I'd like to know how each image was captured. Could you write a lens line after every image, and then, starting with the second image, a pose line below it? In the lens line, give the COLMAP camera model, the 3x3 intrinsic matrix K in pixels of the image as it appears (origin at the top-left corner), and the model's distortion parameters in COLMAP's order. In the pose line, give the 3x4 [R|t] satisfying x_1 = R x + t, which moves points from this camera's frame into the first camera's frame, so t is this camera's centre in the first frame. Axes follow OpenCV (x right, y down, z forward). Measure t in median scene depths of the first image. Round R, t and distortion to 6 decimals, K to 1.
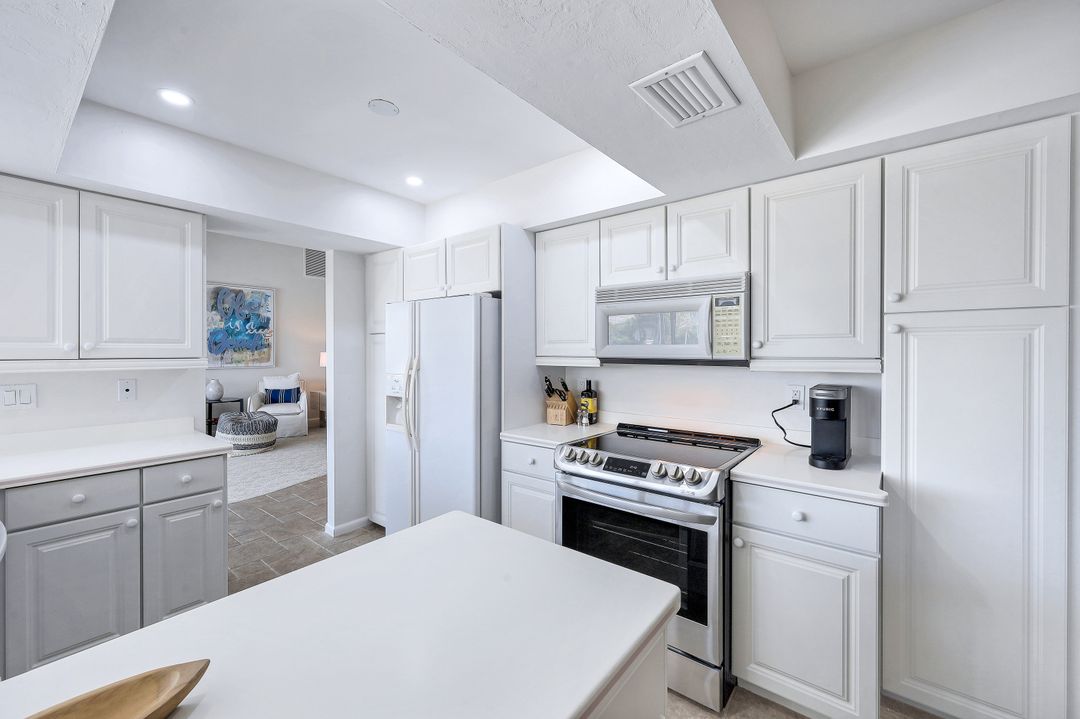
lens RADIAL K [[443.9, 0, 531.1], [0, 443.9, 353.2], [0, 0, 1]] dist [-0.002366, -0.000183]
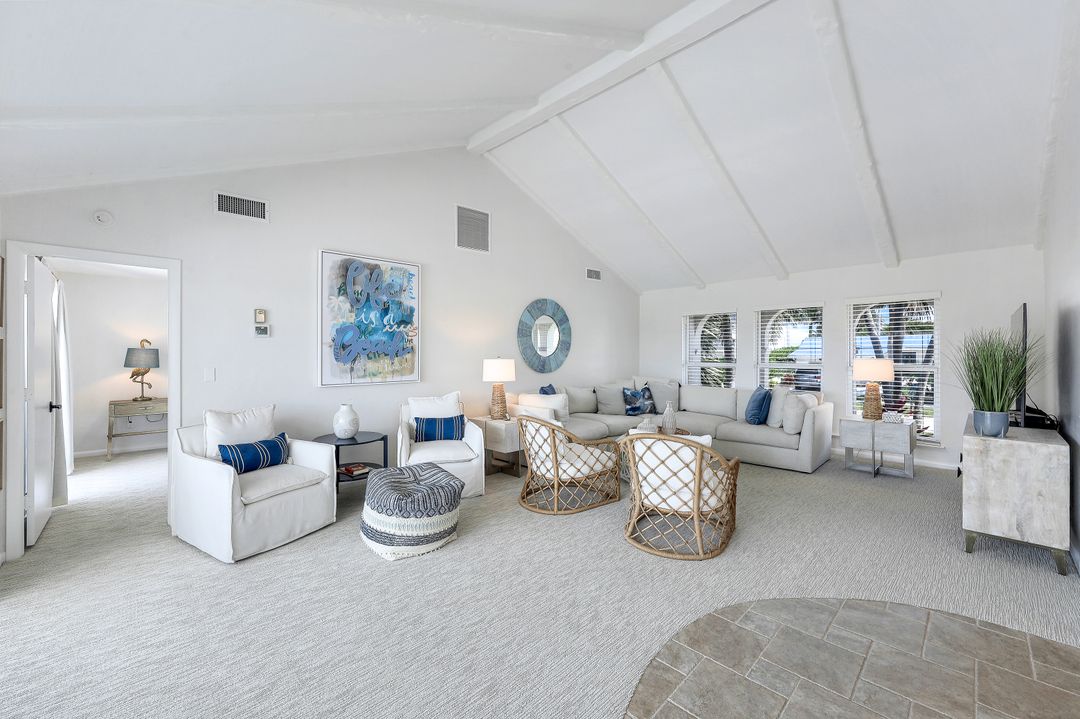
lens RADIAL K [[443.9, 0, 531.1], [0, 443.9, 353.2], [0, 0, 1]] dist [-0.002366, -0.000183]
pose [[0.992184, -0.002162, -0.124763, -0.919393], [0.001000, 0.999956, -0.009378, -0.015472], [0.124778, 0.009180, 0.992142, 1.006036]]
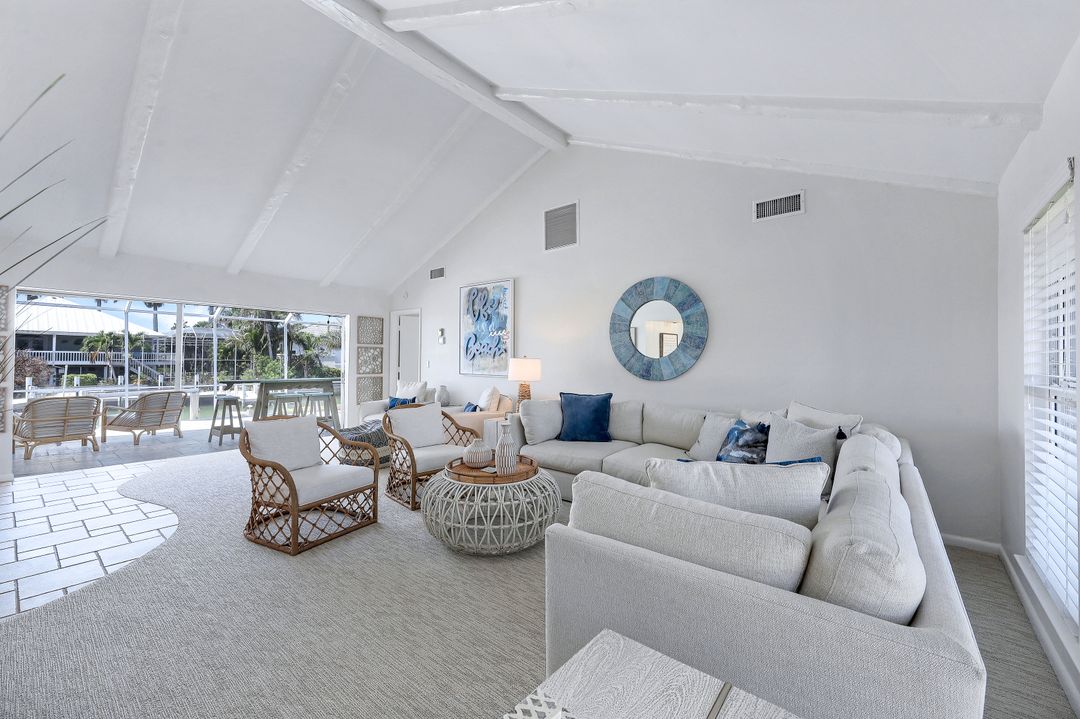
lens RADIAL K [[443.9, 0, 531.1], [0, 443.9, 353.2], [0, 0, 1]] dist [-0.002366, -0.000183]
pose [[-0.028079, -0.011247, -0.999542, 0.583343], [-0.016302, 0.999809, -0.010792, -0.011095], [0.999473, 0.015992, -0.028257, 2.948574]]
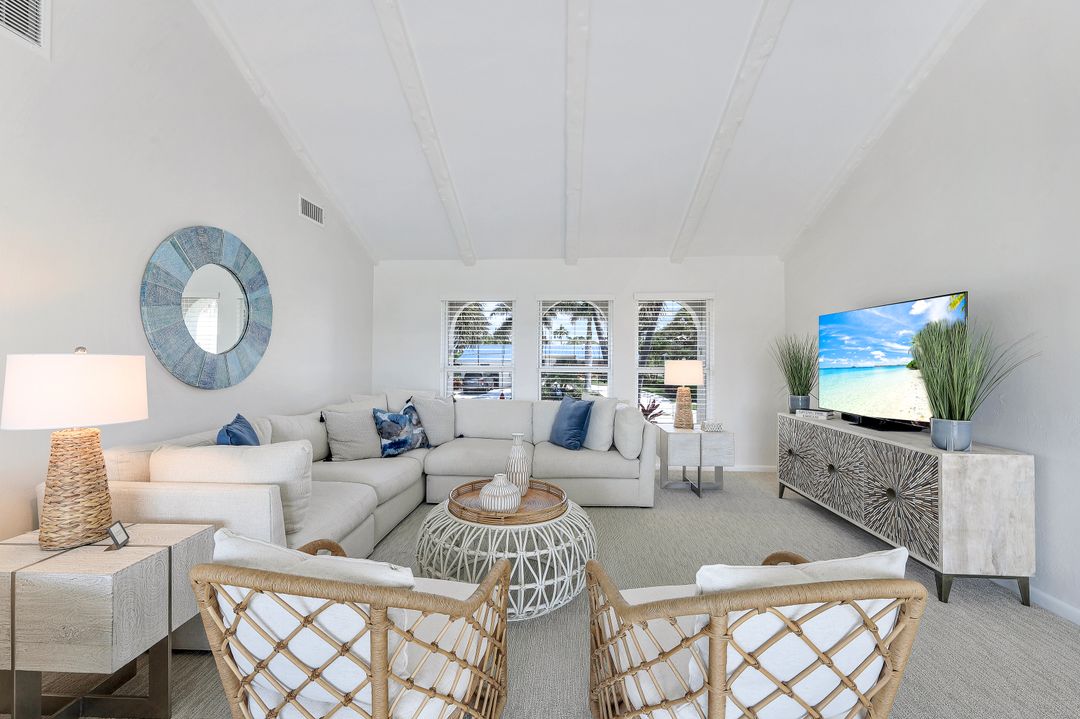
lens RADIAL K [[443.9, 0, 531.1], [0, 443.9, 353.2], [0, 0, 1]] dist [-0.002366, -0.000183]
pose [[0.809120, 0.012726, 0.587506, -1.153106], [0.000693, 0.999744, -0.022610, 0.004289], [-0.587643, 0.018701, 0.808904, 2.031184]]
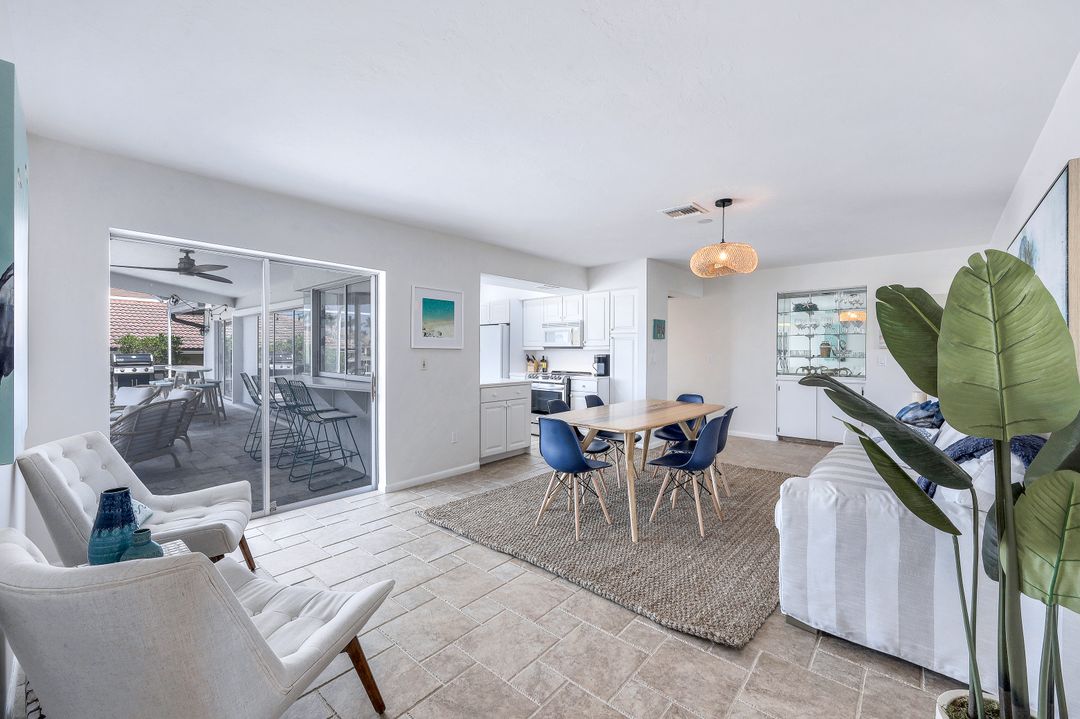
lens RADIAL K [[443.9, 0, 531.1], [0, 443.9, 353.2], [0, 0, 1]] dist [-0.002366, -0.000183]
pose [[0.998336, 0.003575, -0.057547, 0.212435], [-0.003474, 0.999992, 0.001856, 0.041790], [0.057553, -0.001653, 0.998341, -1.669196]]
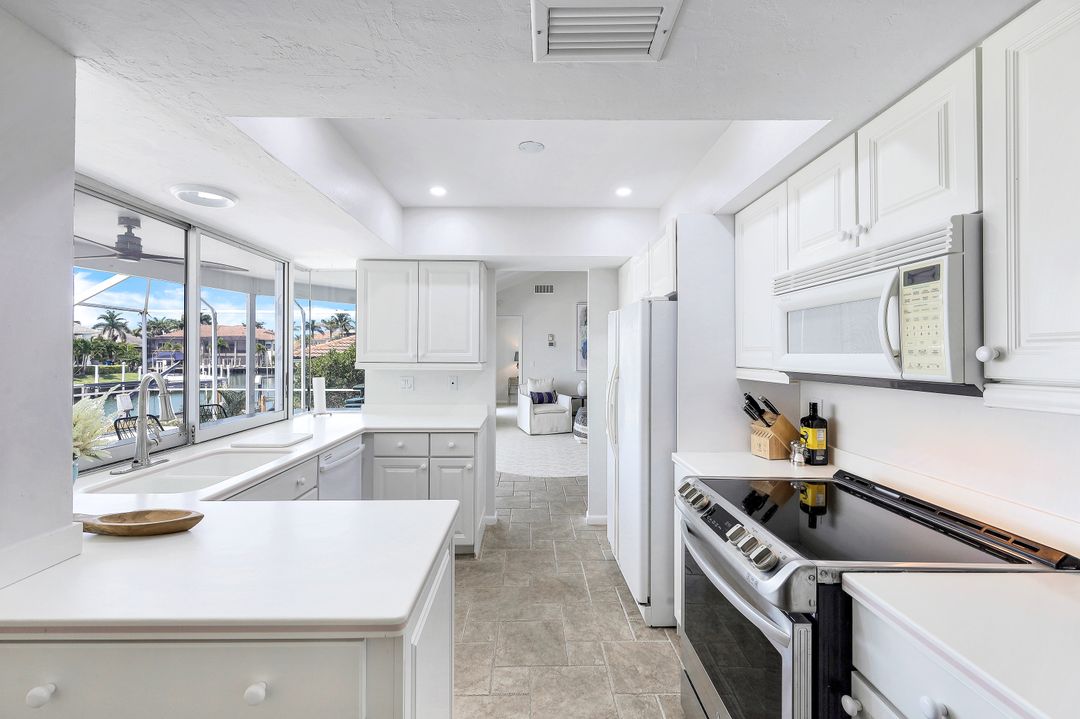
lens RADIAL K [[443.9, 0, 531.1], [0, 443.9, 353.2], [0, 0, 1]] dist [-0.002366, -0.000183]
pose [[0.636344, -0.000848, -0.771405, 0.395058], [-0.011126, 0.999885, -0.010277, -0.006536], [0.771325, 0.015122, 0.636262, 0.198442]]
